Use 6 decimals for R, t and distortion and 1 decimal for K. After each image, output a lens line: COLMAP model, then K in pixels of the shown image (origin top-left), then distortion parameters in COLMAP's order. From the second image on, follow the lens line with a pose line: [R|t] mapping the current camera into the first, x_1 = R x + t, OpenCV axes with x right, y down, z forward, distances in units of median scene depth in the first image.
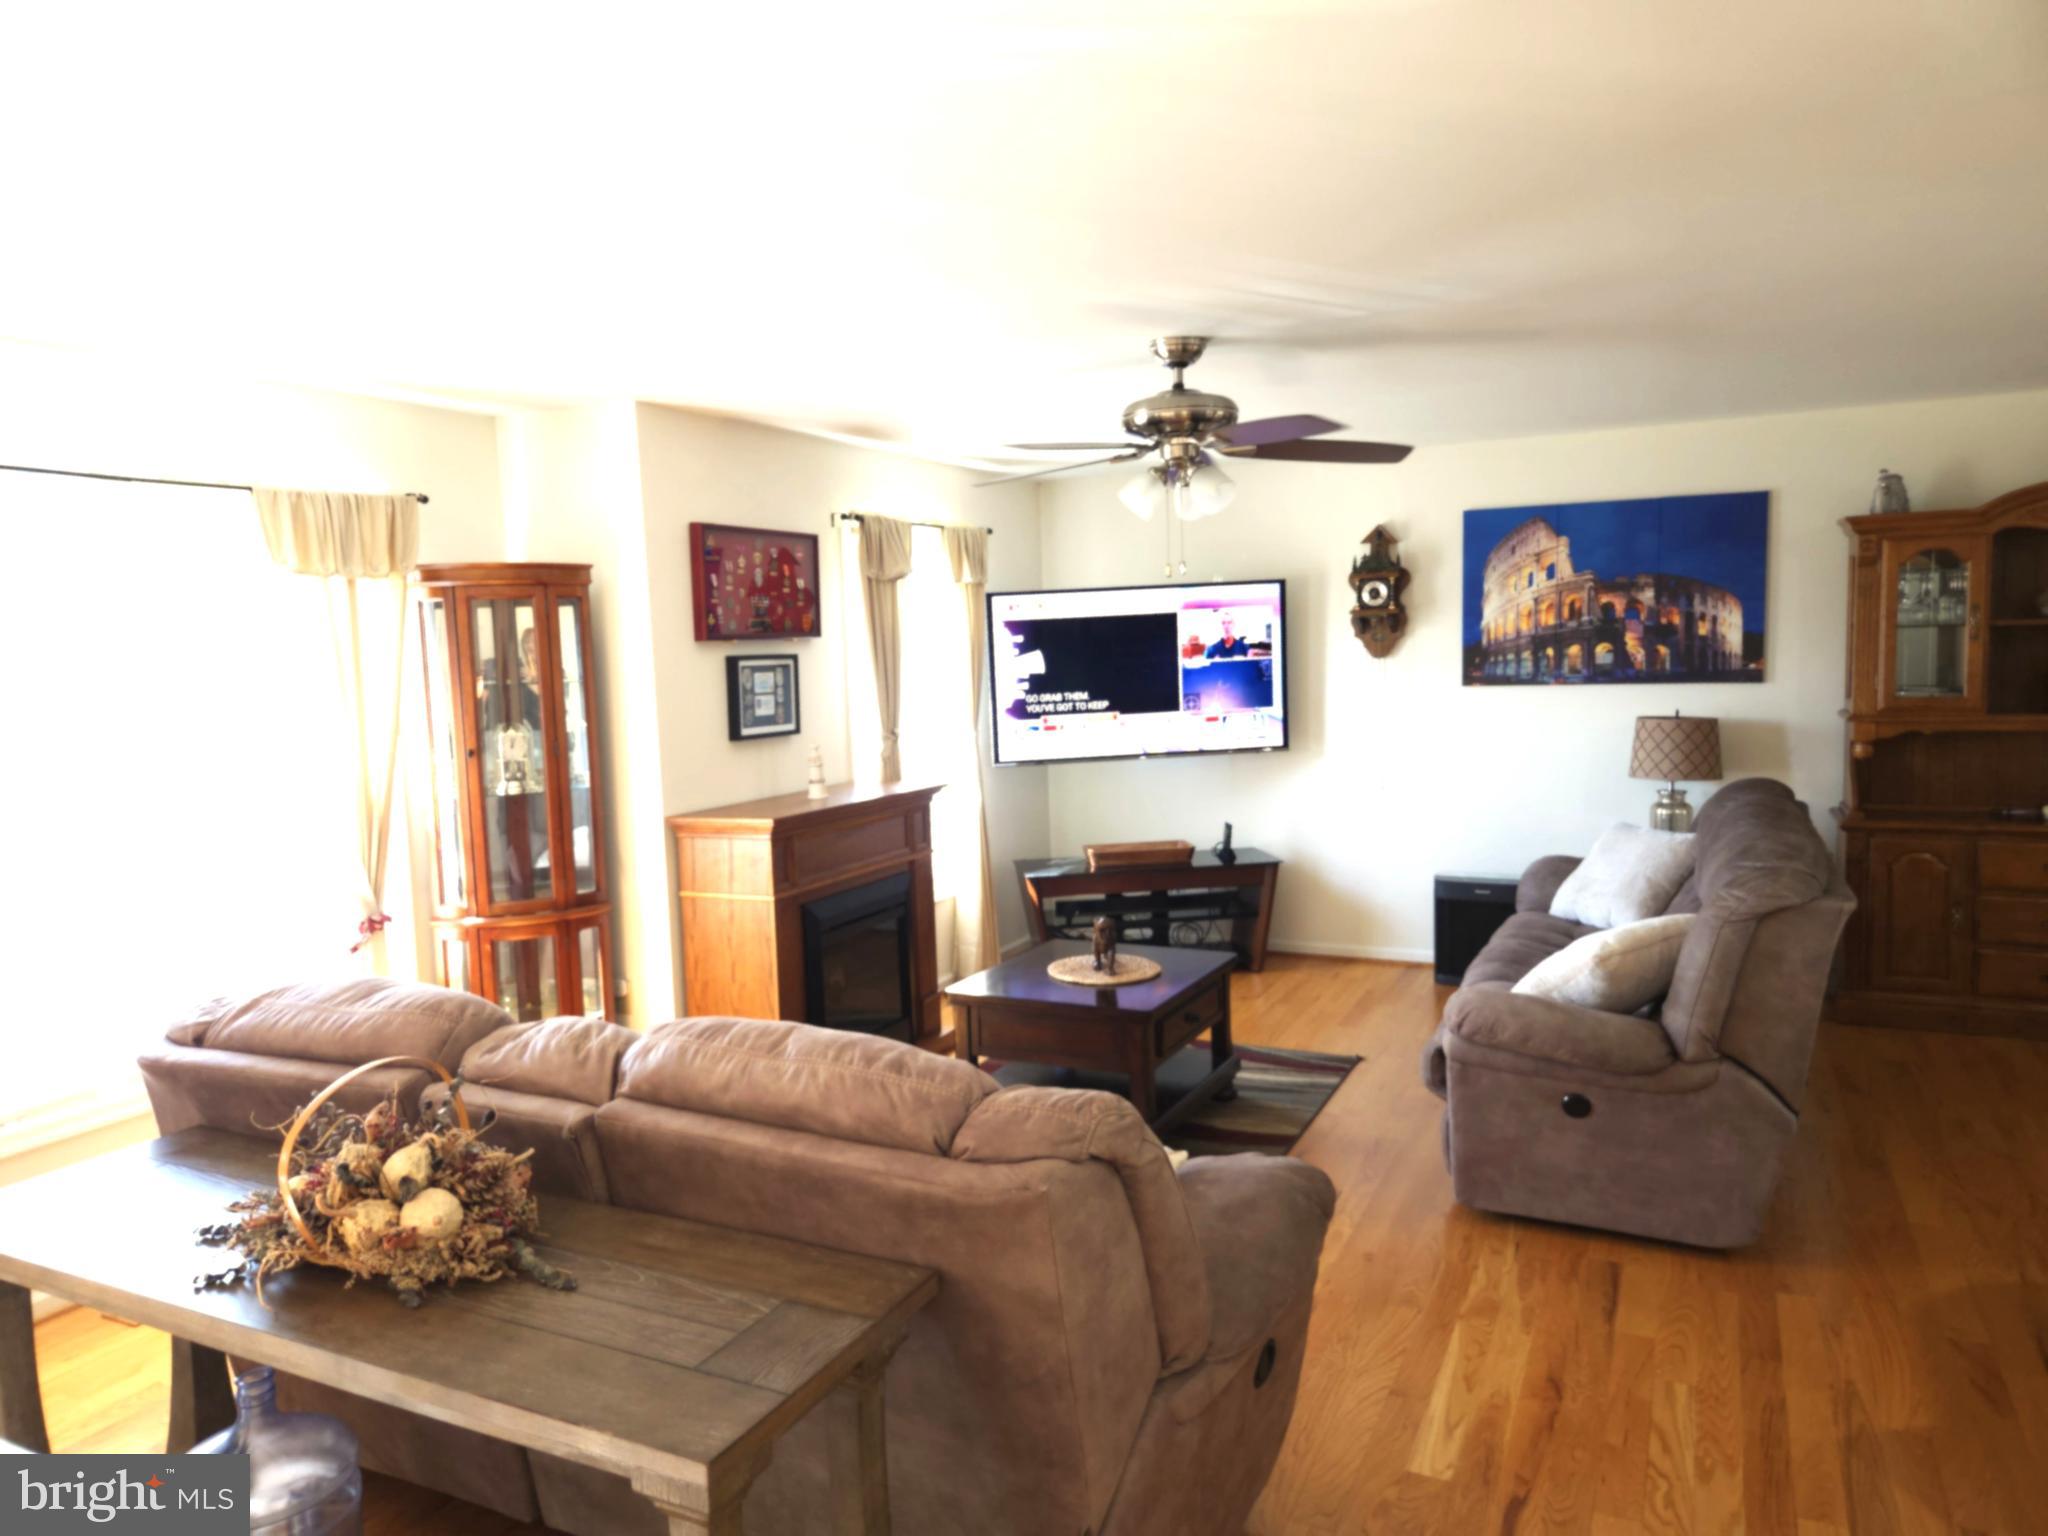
lens RADIAL K [[1392.4, 0, 1030.5], [0, 1392.4, 766.2], [0, 0, 1]] dist [0.053774, -0.017470]
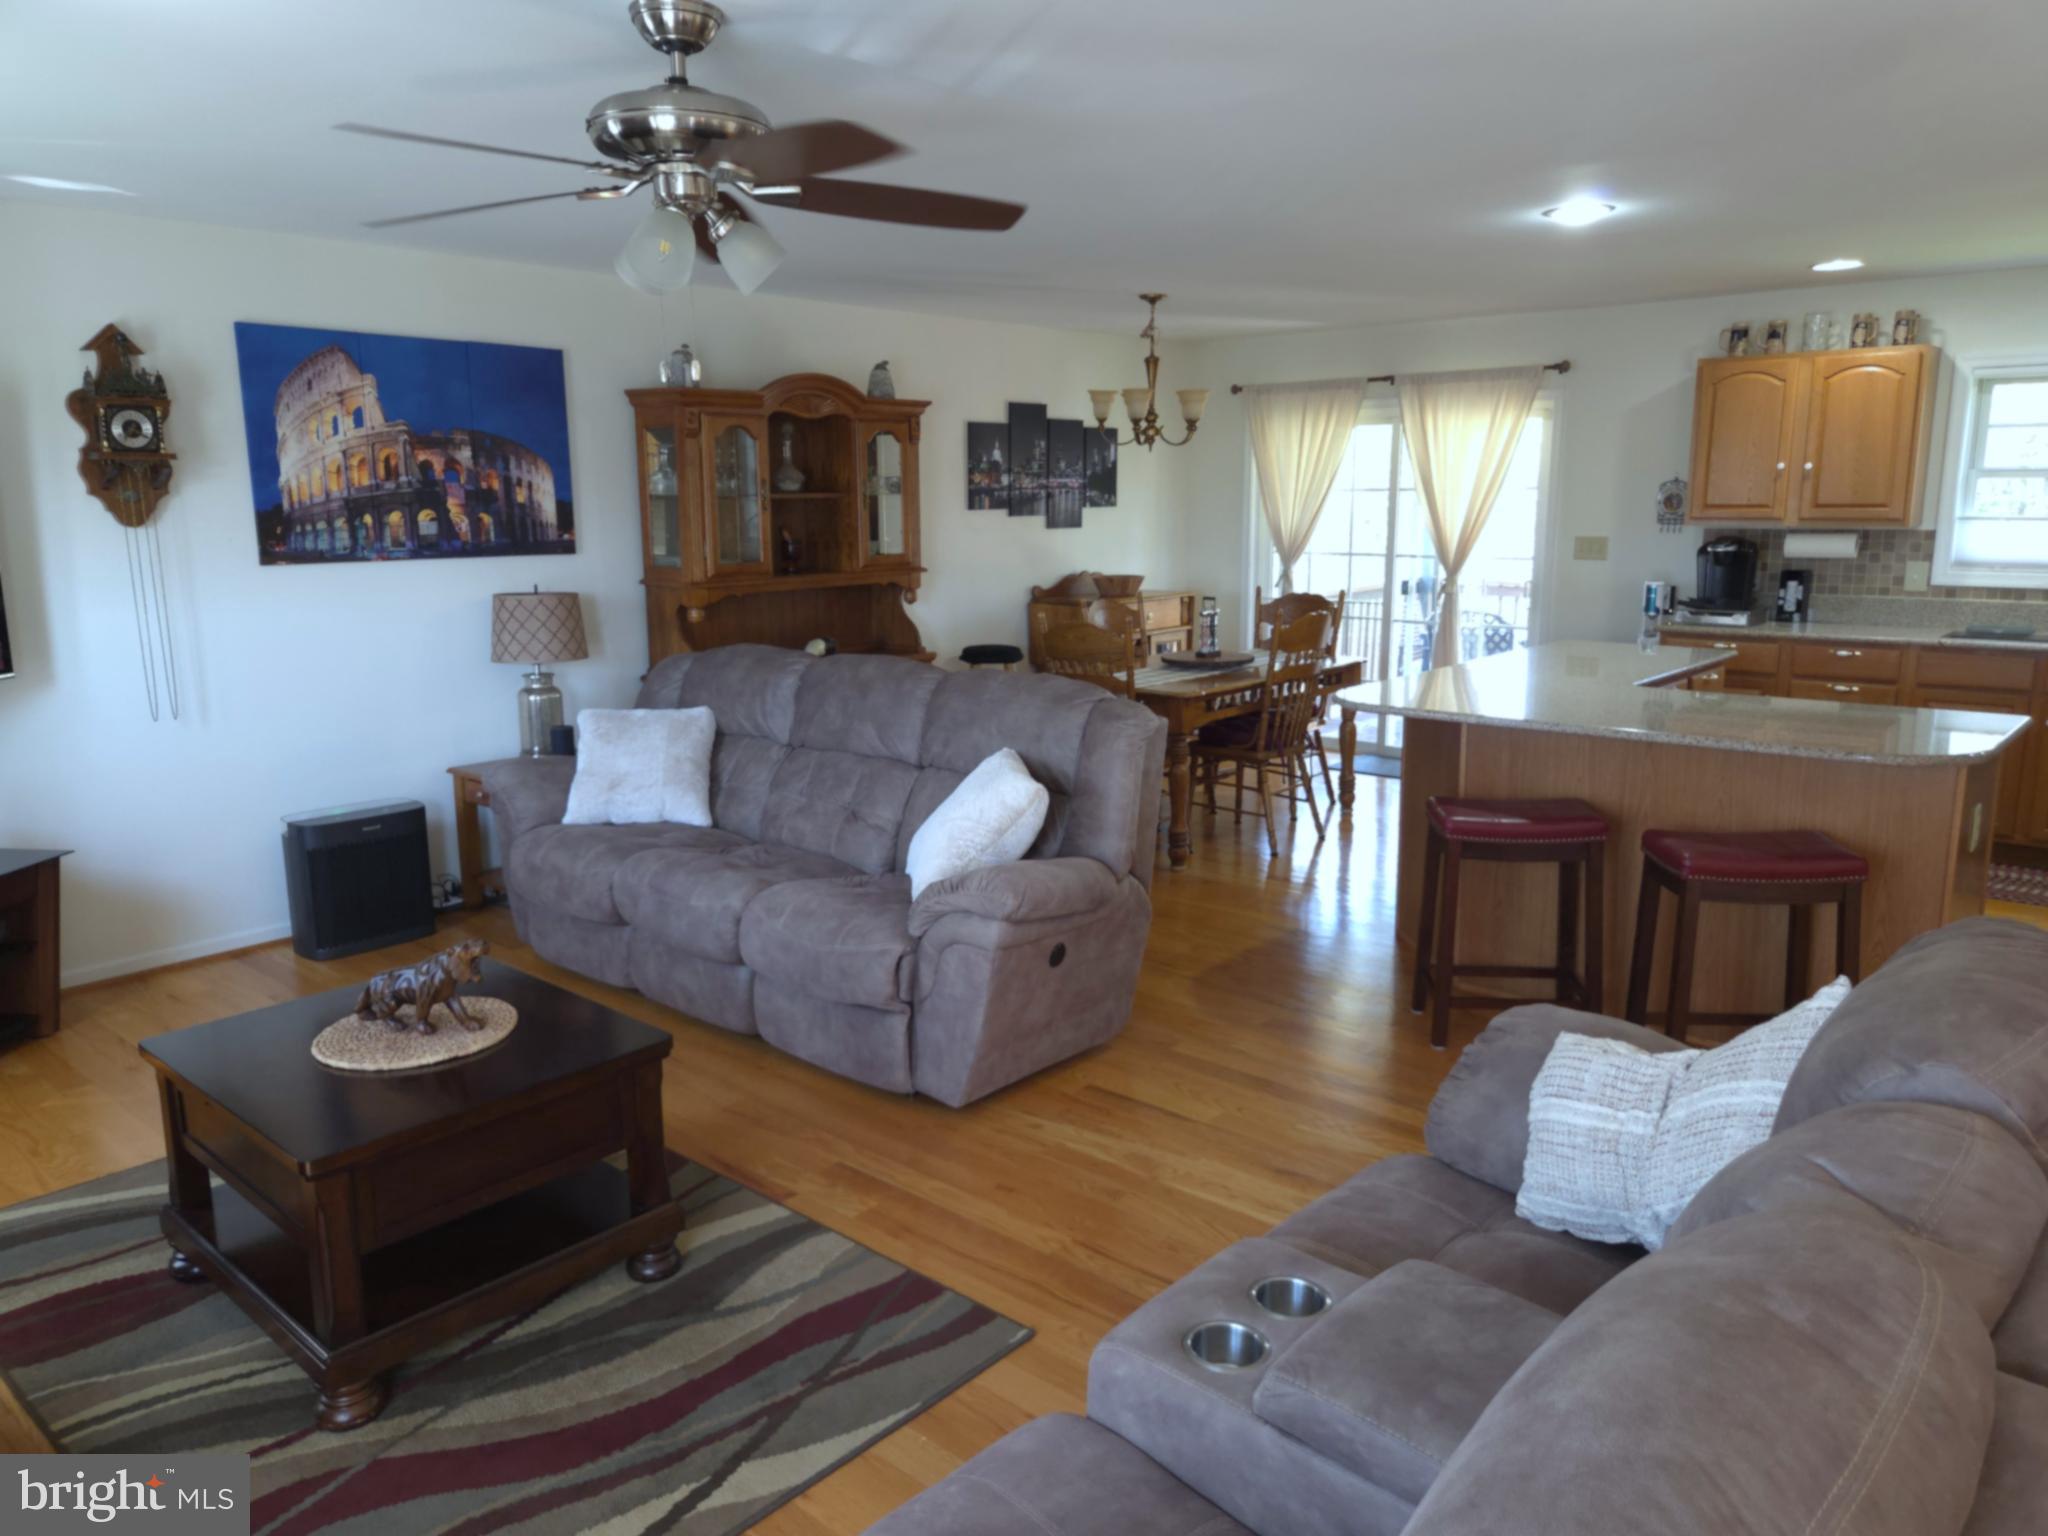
lens RADIAL K [[1392.4, 0, 1029.4], [0, 1392.4, 773.9], [0, 0, 1]] dist [0.053774, -0.017470]
pose [[0.273167, -0.167679, 0.947240, -0.322654], [0.089012, 0.984872, 0.148671, -0.024696], [-0.957840, 0.043704, 0.283960, 0.418644]]
